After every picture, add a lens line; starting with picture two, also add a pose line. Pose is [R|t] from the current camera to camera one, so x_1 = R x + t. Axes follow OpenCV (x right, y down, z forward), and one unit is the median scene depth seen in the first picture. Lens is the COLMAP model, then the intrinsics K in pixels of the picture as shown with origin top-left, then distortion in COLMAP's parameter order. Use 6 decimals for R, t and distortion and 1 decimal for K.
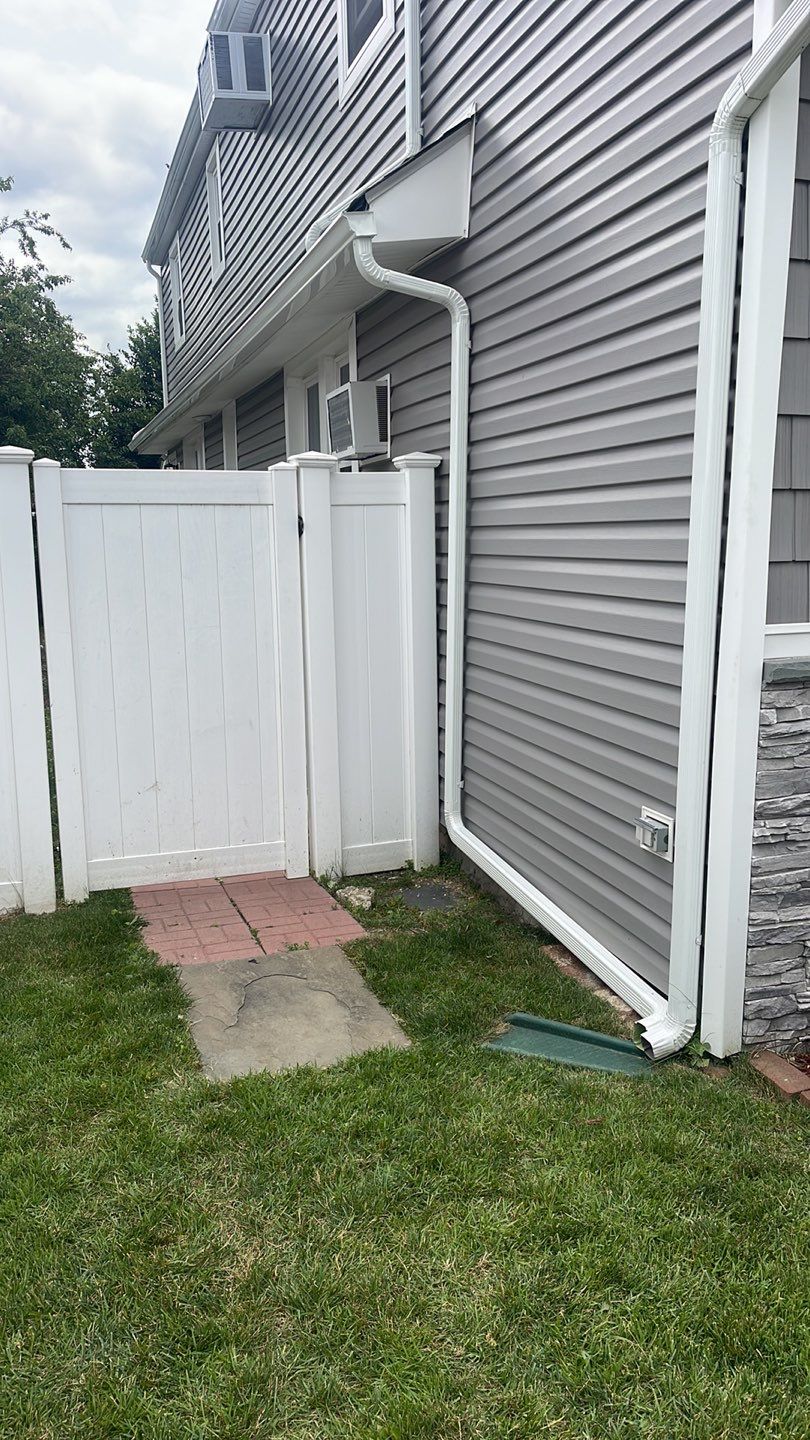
lens RADIAL K [[1048.5, 0, 412.2], [0, 1048.5, 725.3], [0, 0, 1]] dist [0.060494, -0.081186]
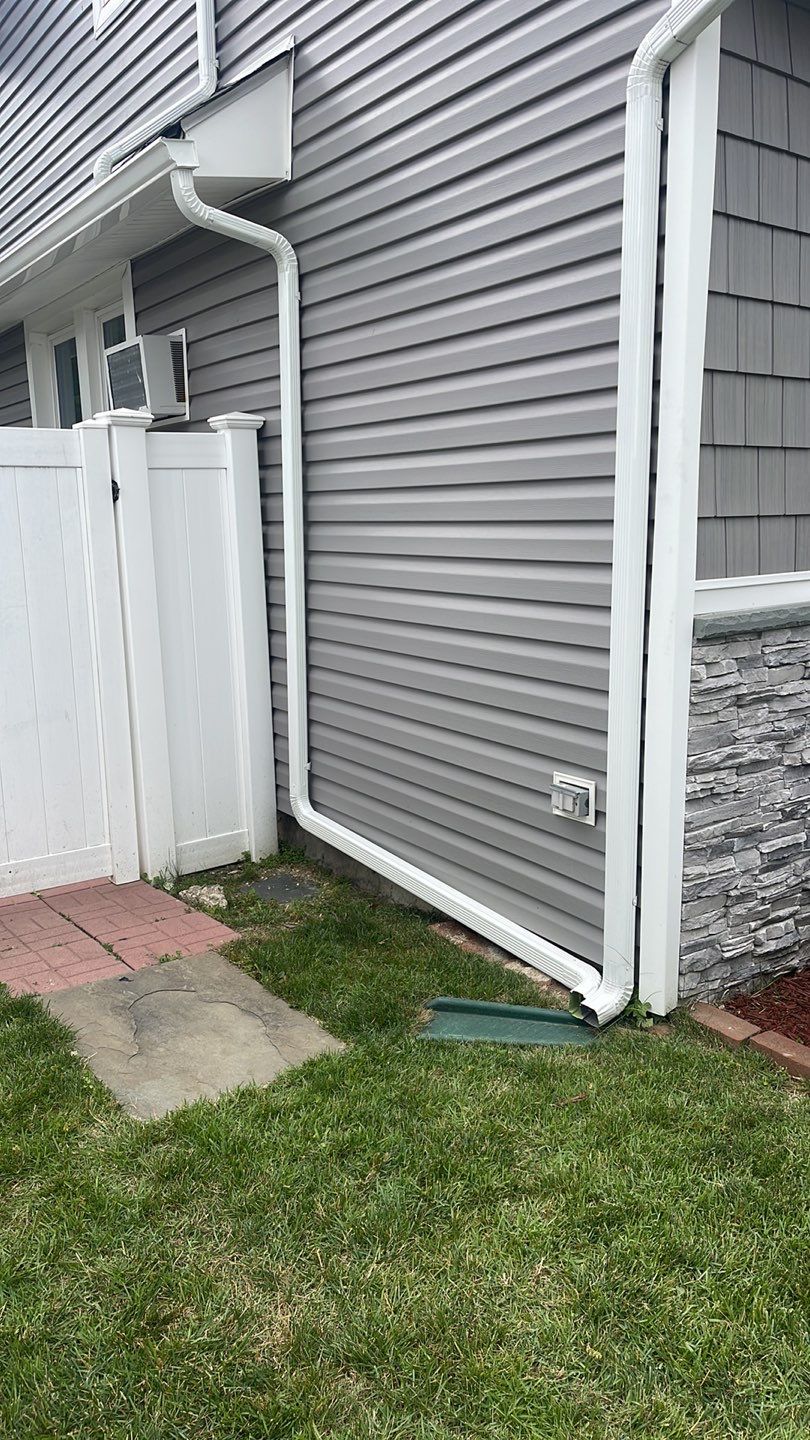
lens RADIAL K [[1048.5, 0, 412.2], [0, 1048.5, 725.3], [0, 0, 1]] dist [0.060494, -0.081186]
pose [[0.960435, -0.059148, 0.272149, -0.132739], [0.054681, 0.998216, 0.023978, 0.001997], [-0.273082, -0.008148, 0.961956, 0.071799]]
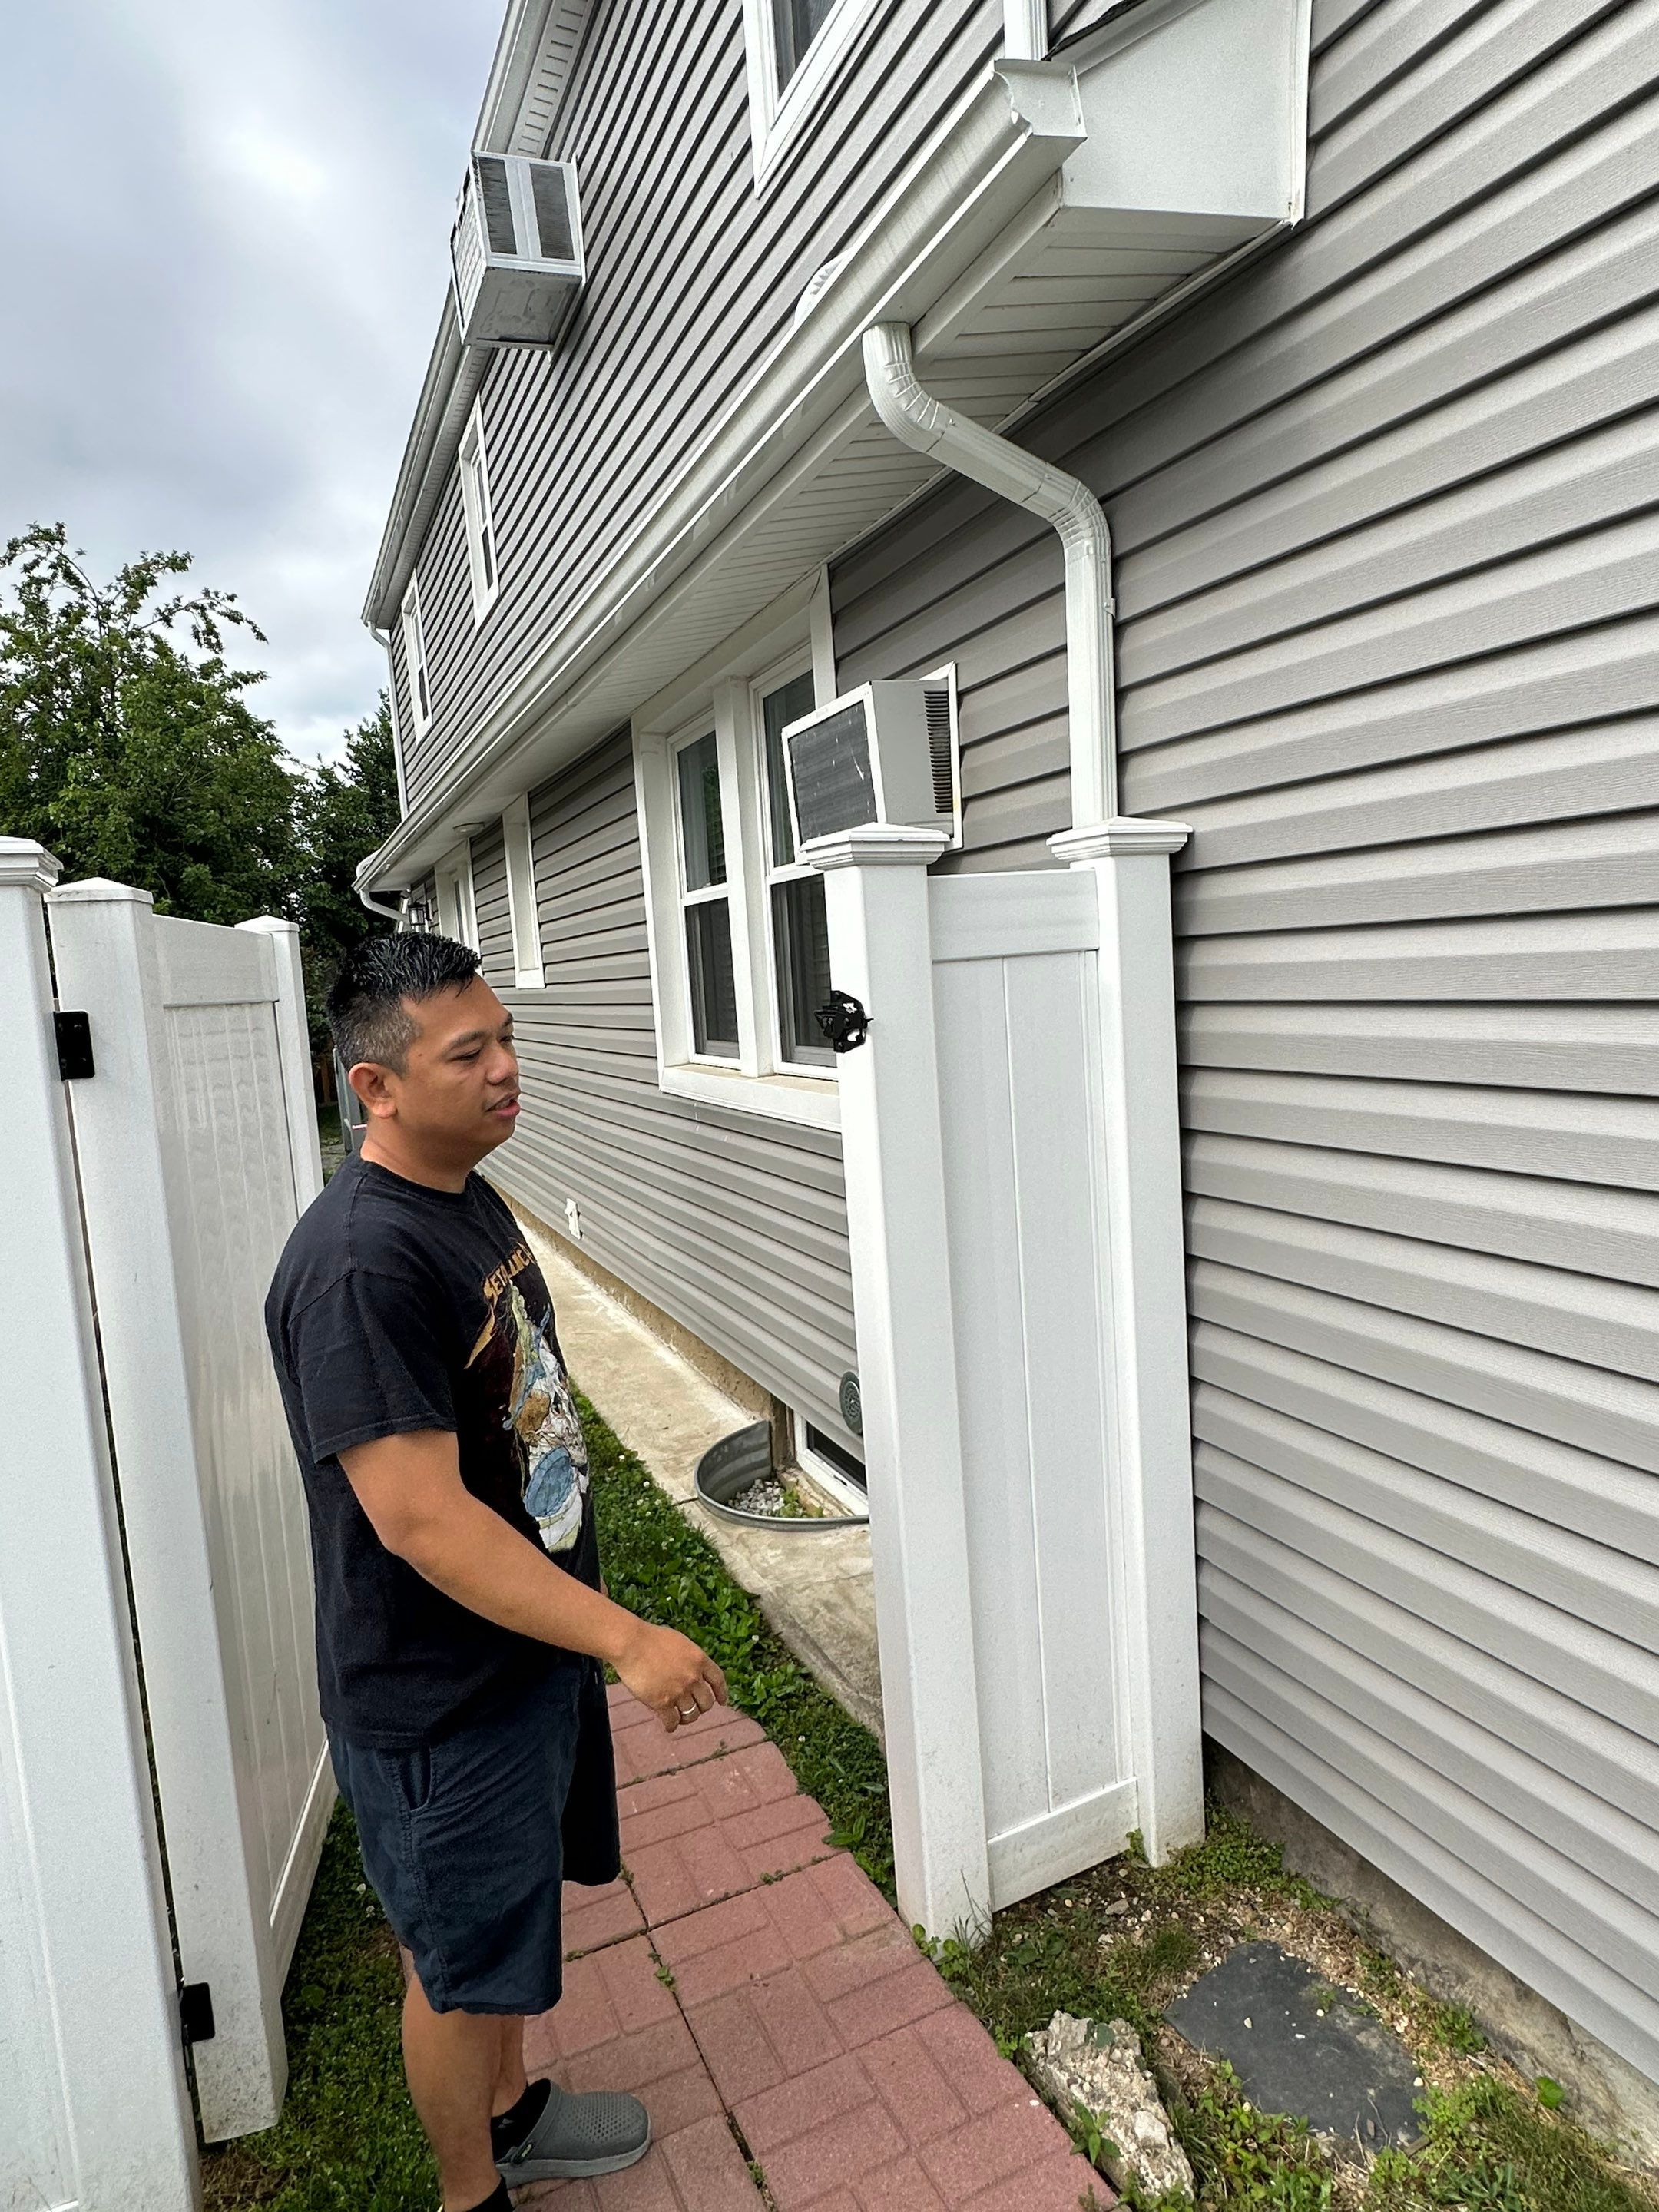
lens RADIAL K [[1255.5, 0, 828.1], [0, 1255.5, 1114.7], [0, 0, 1]] dist [0.000411, -0.000752]
pose [[0.993592, -0.062608, 0.094107, -0.176809], [0.068781, 0.995587, -0.063846, -0.145102], [-0.089694, 0.069910, 0.993513, 0.633303]]
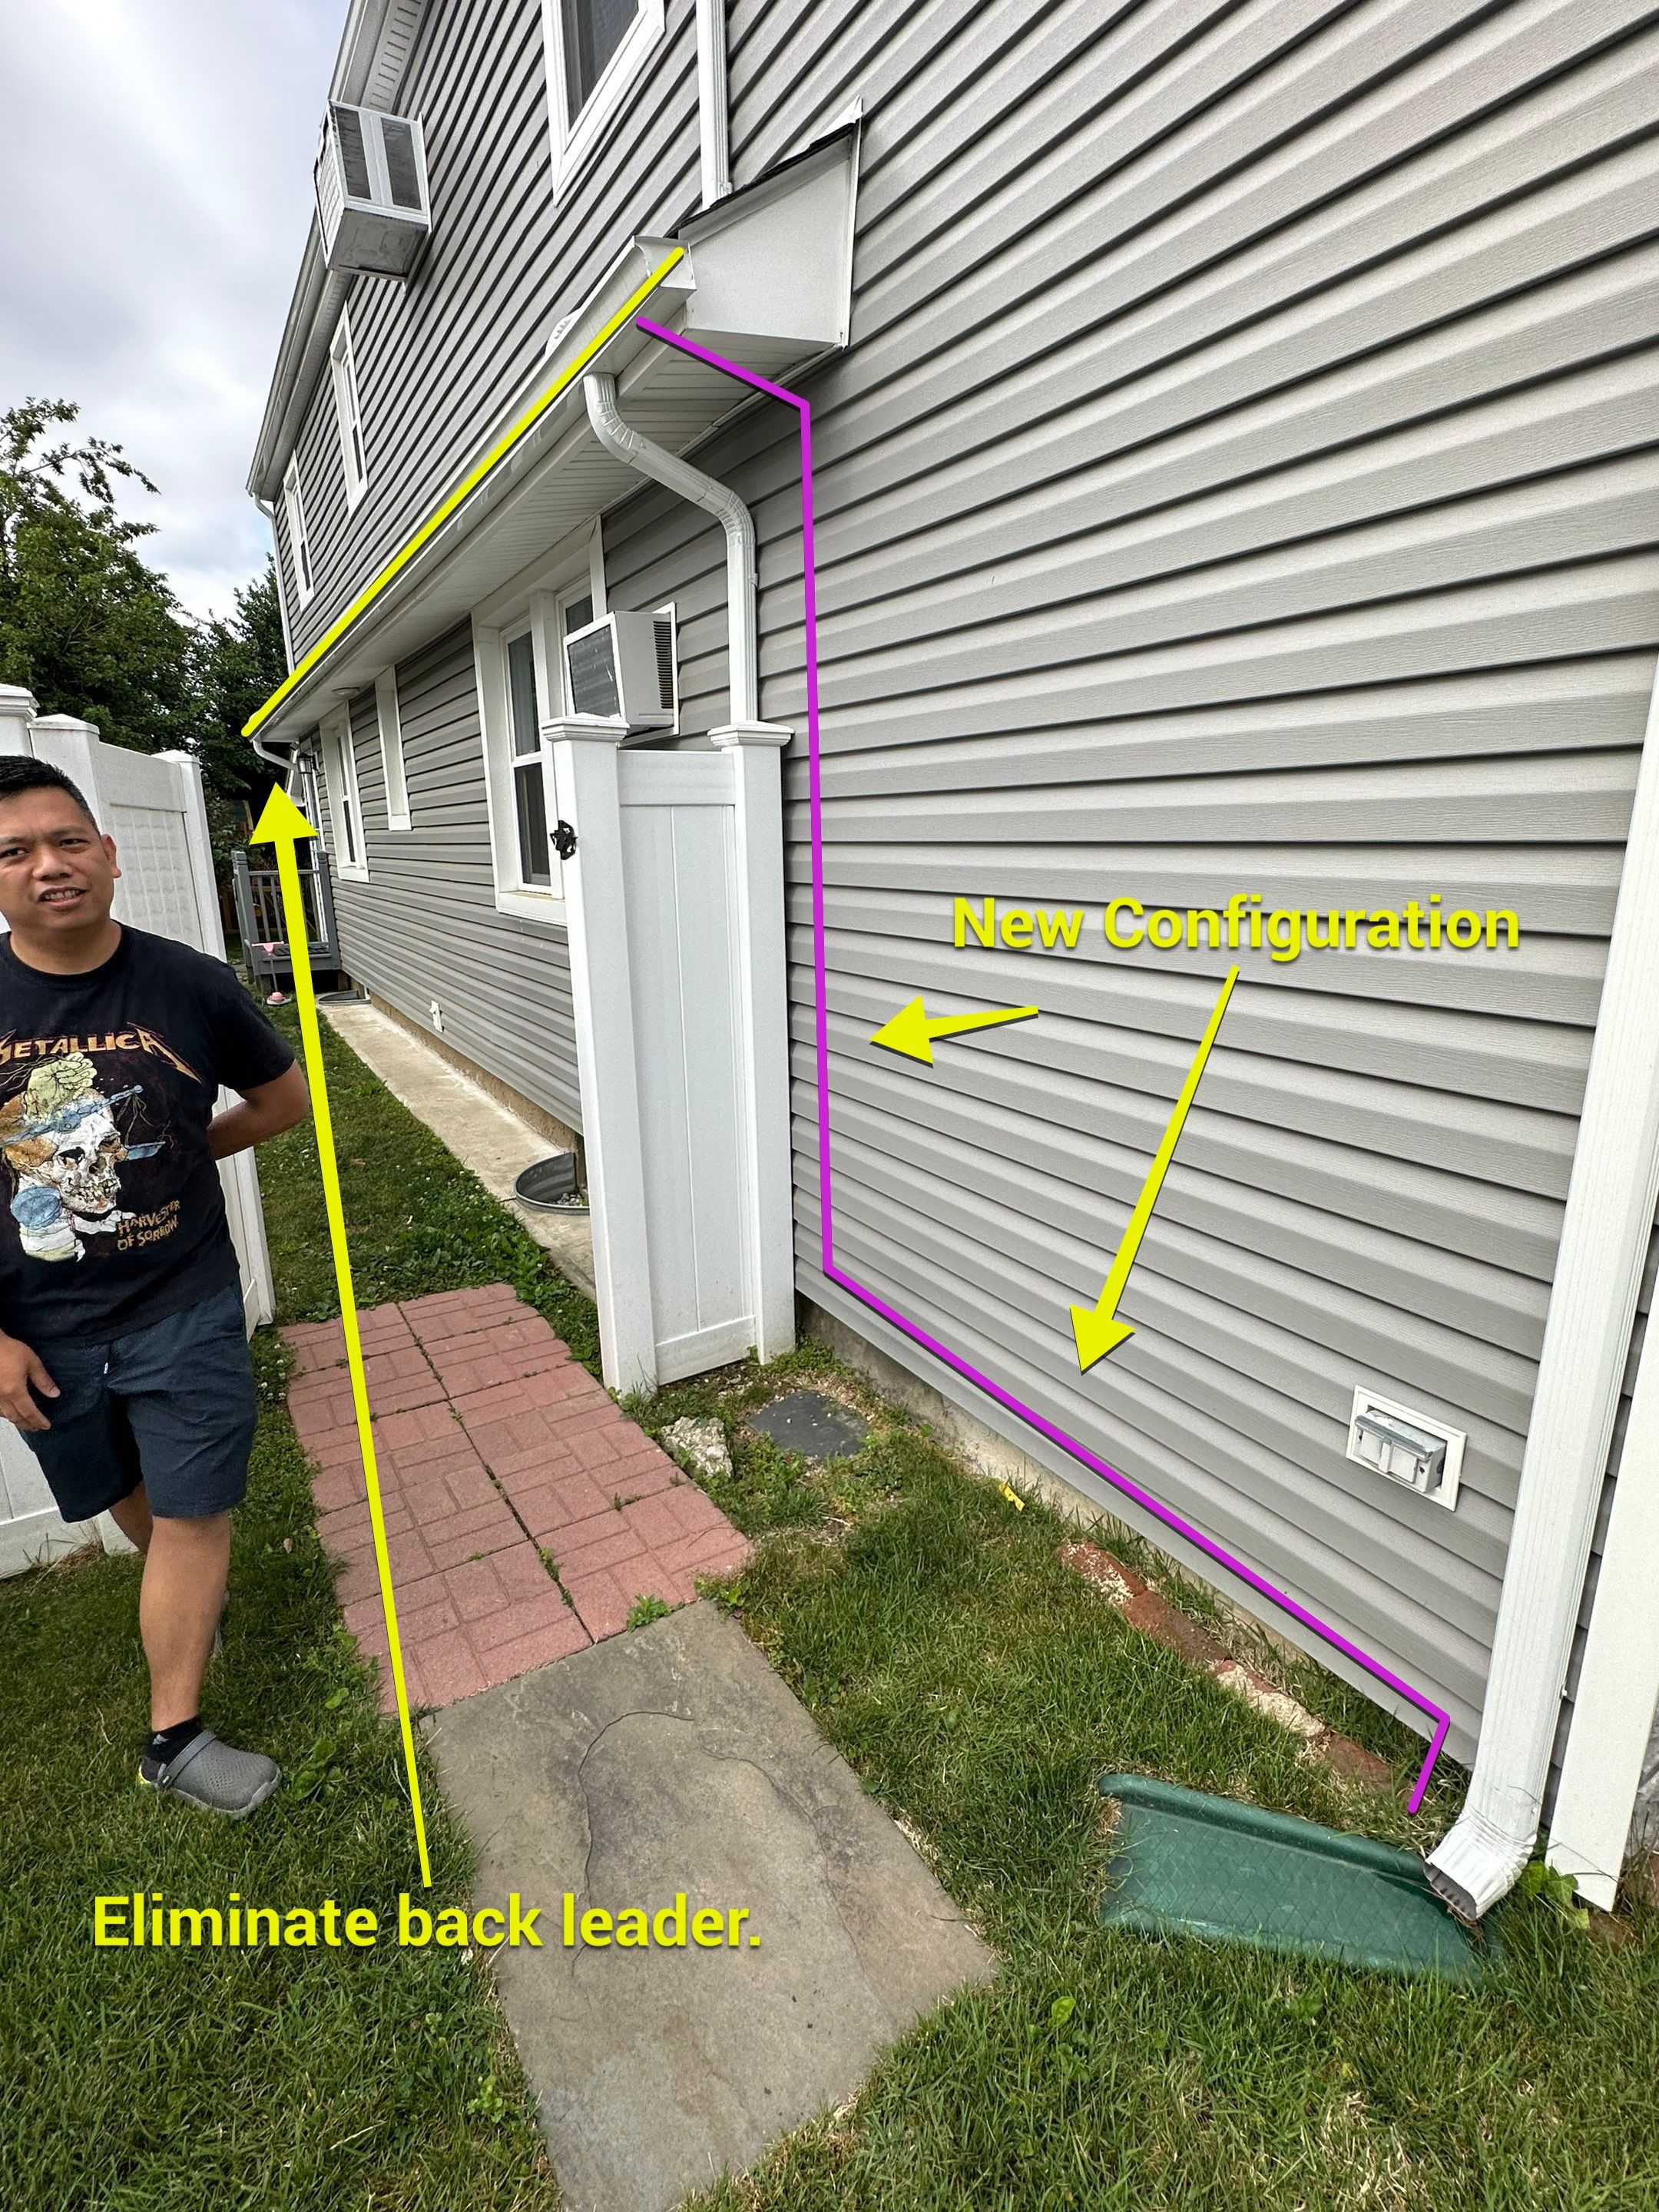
lens RADIAL K [[1048.5, 0, 829.5], [0, 1048.5, 1106.0], [0, 0, 1]] dist [-0.000629, -0.000194]
pose [[0.973528, -0.054299, 0.222023, -0.114867], [0.038752, 0.996521, 0.073790, -0.087031], [-0.225257, -0.063233, 0.972245, 0.425748]]
